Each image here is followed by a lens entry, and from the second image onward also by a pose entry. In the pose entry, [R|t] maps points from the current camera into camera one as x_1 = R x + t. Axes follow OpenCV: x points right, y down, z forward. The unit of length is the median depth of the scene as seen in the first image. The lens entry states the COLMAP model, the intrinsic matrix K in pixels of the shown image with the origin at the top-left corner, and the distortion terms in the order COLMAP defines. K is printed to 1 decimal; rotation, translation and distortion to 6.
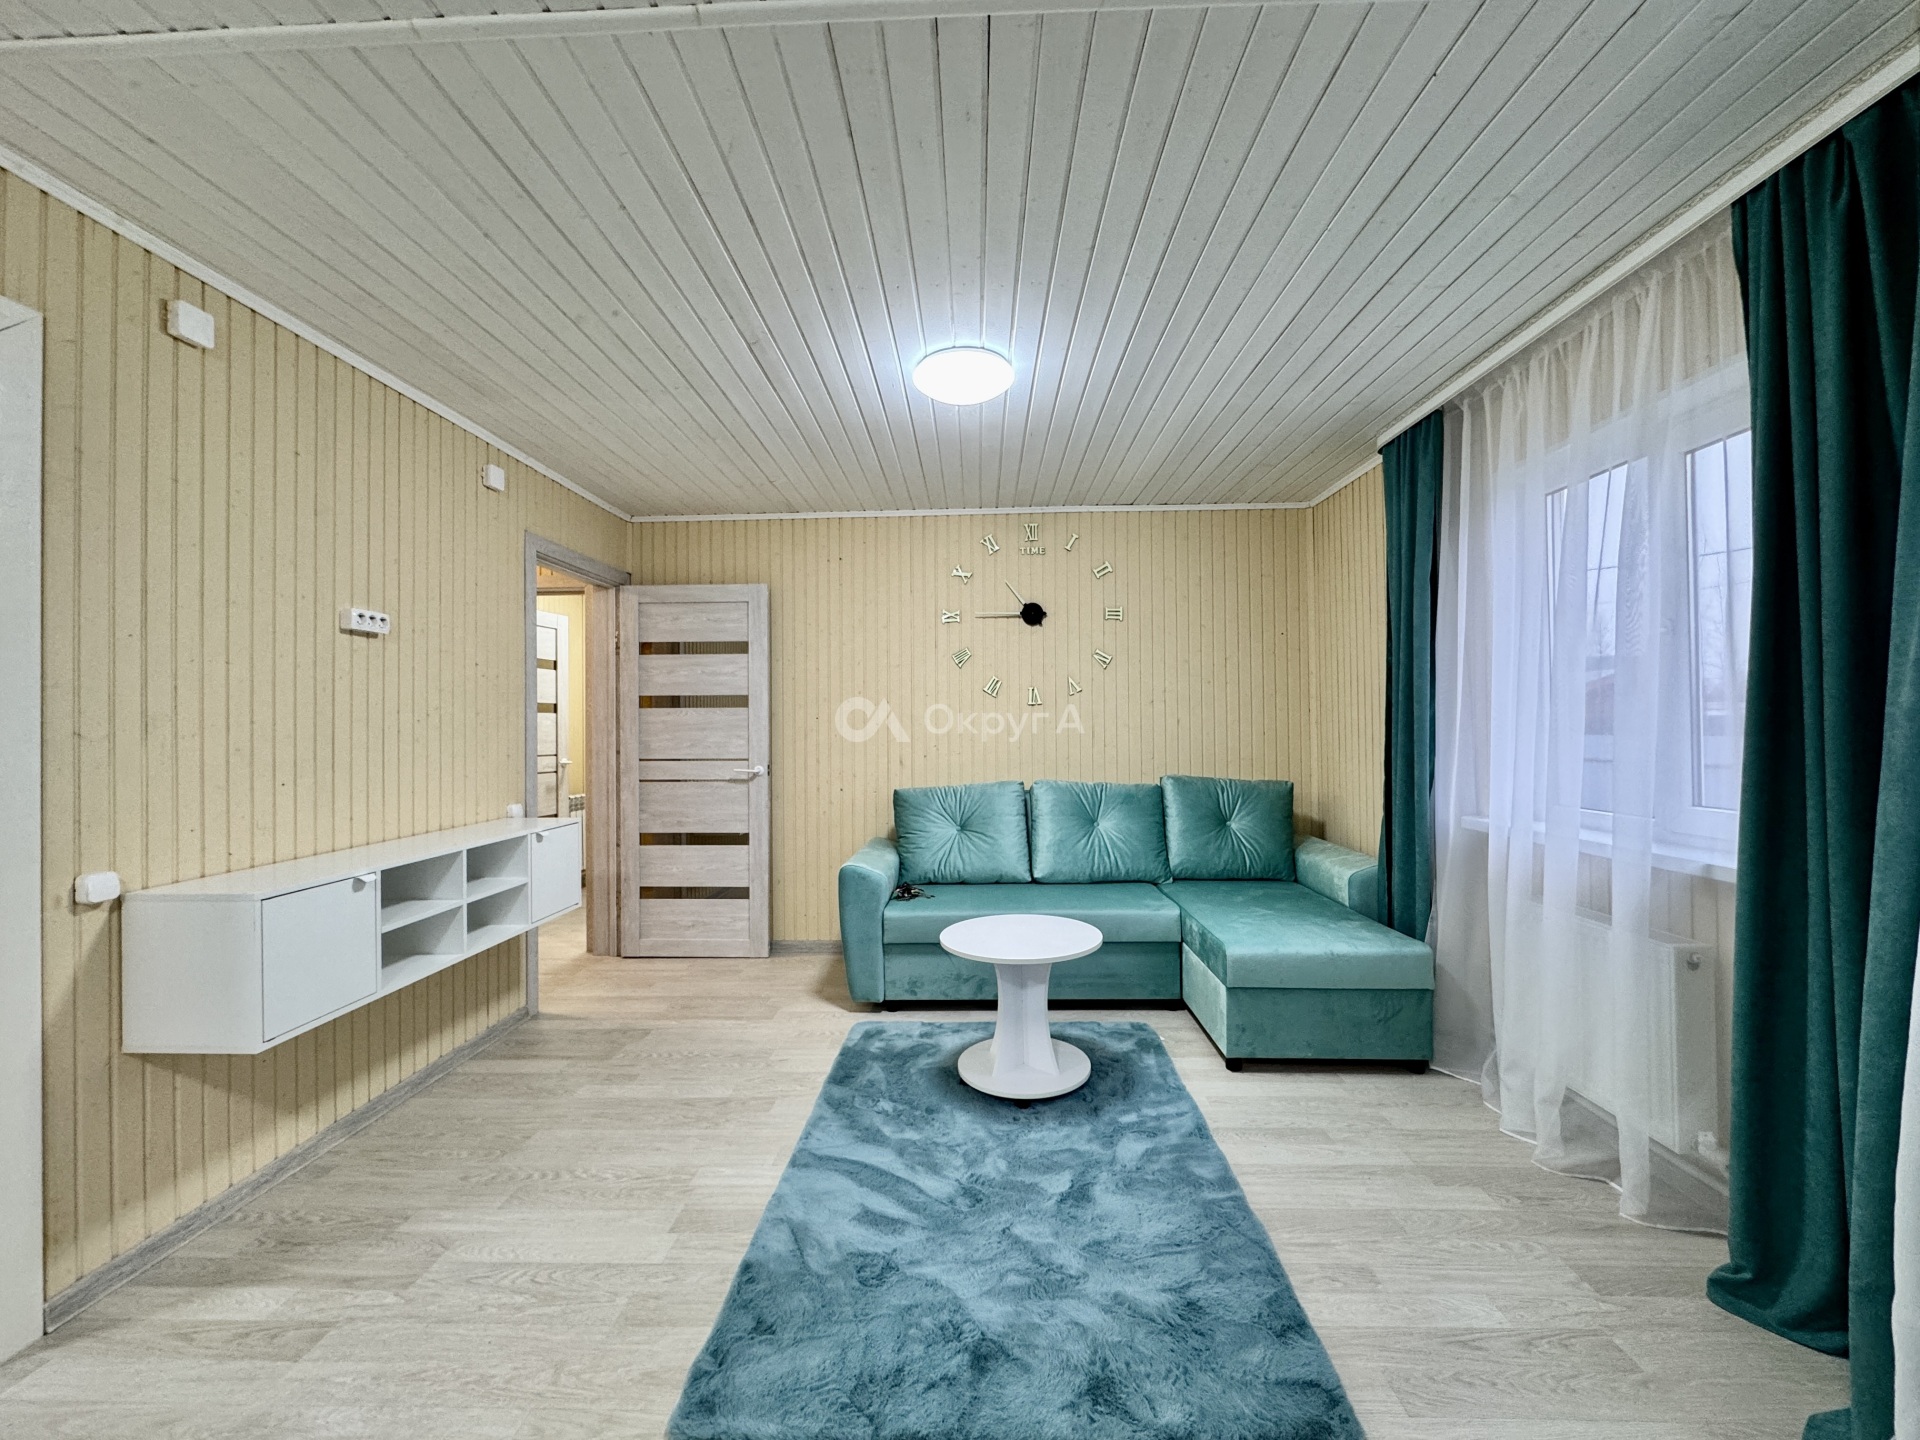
lens RADIAL K [[763.8, 0, 960.0], [0, 763.8, 720.0], [0, 0, 1]] dist [-0.001301, -0.000131]
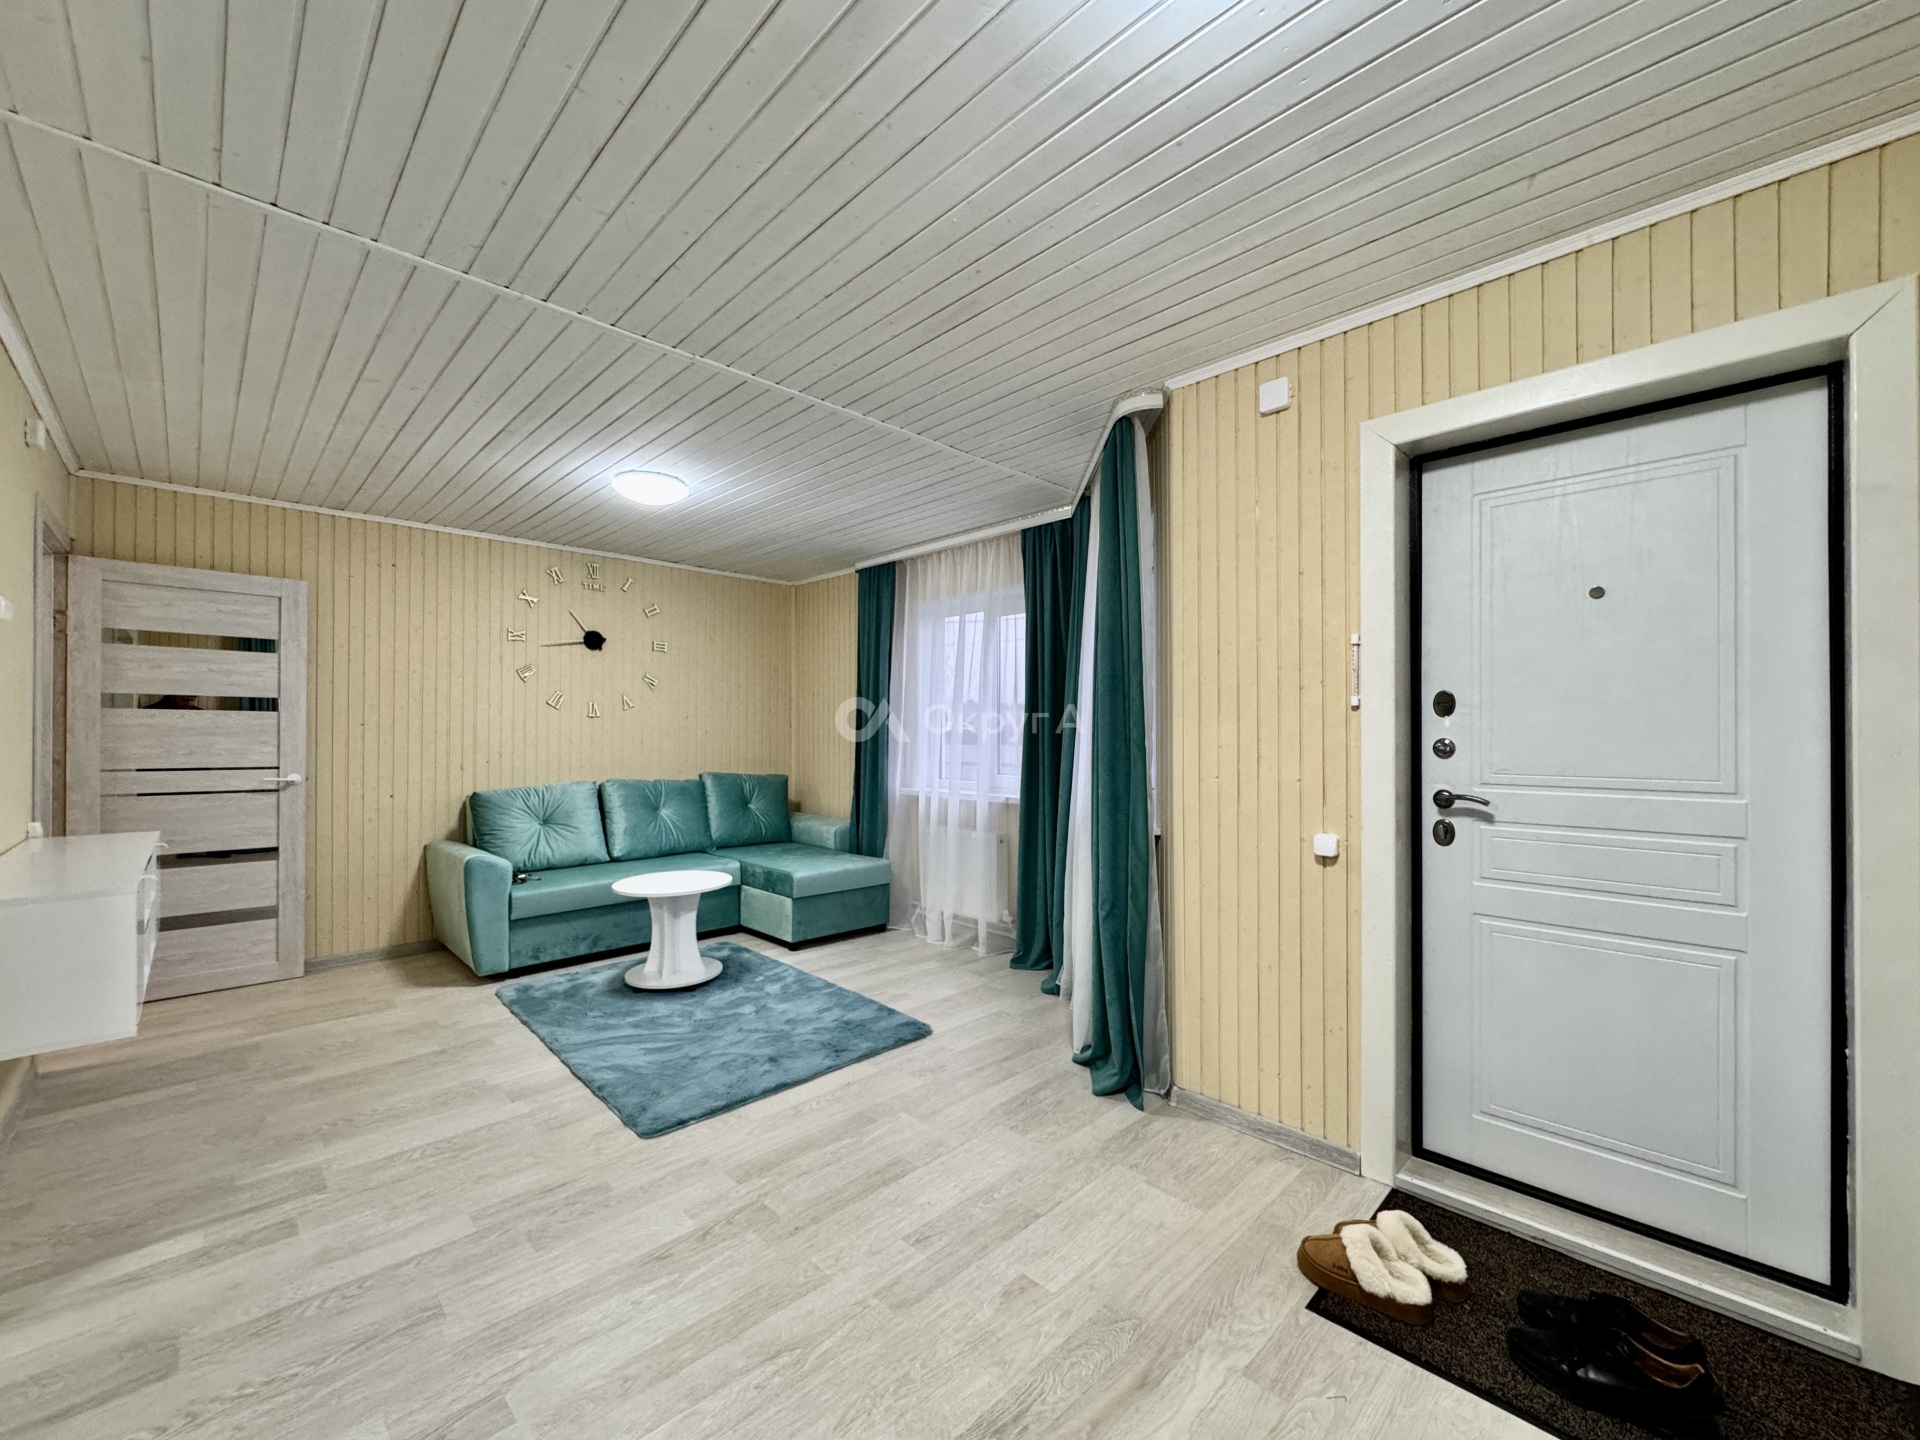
lens RADIAL K [[773.8, 0, 955.3], [0, 773.8, 731.4], [0, 0, 1]] dist [-0.000784, -0.000146]
pose [[0.693805, 0.013624, 0.720034, -0.570889], [-0.016222, 0.999863, -0.003288, -0.003838], [-0.719980, -0.009400, 0.693931, -0.364013]]
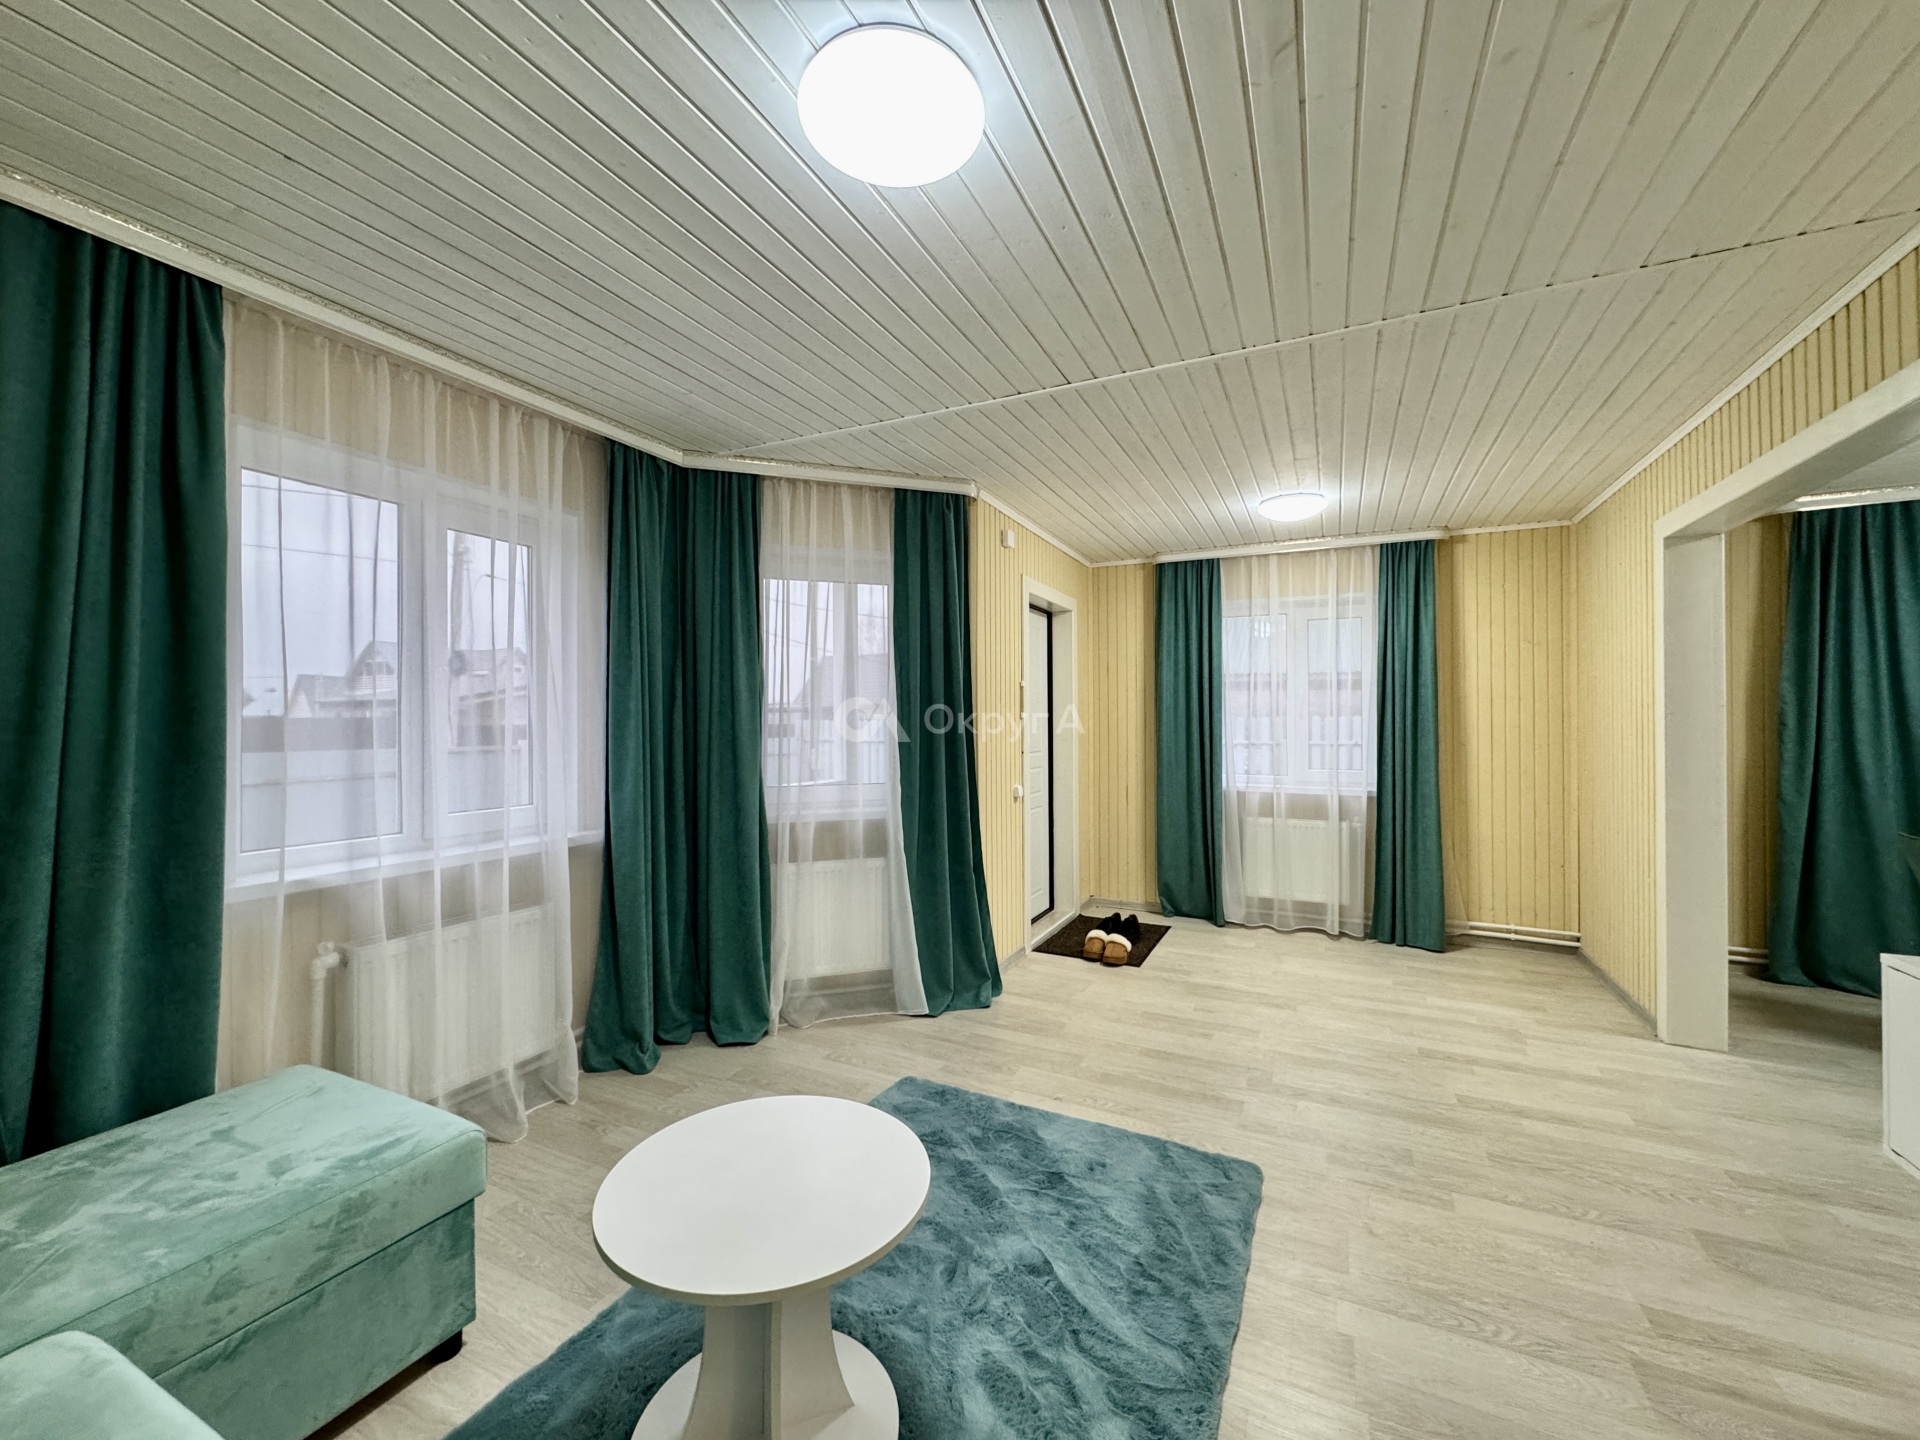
lens RADIAL K [[763.8, 0, 960.0], [0, 763.8, 720.0], [0, 0, 1]] dist [-0.001301, -0.000131]
pose [[-0.911162, 0.015892, 0.411742, -0.233485], [0.008871, 0.999781, -0.018959, -0.007012], [-0.411953, -0.013622, -0.911103, 1.338460]]
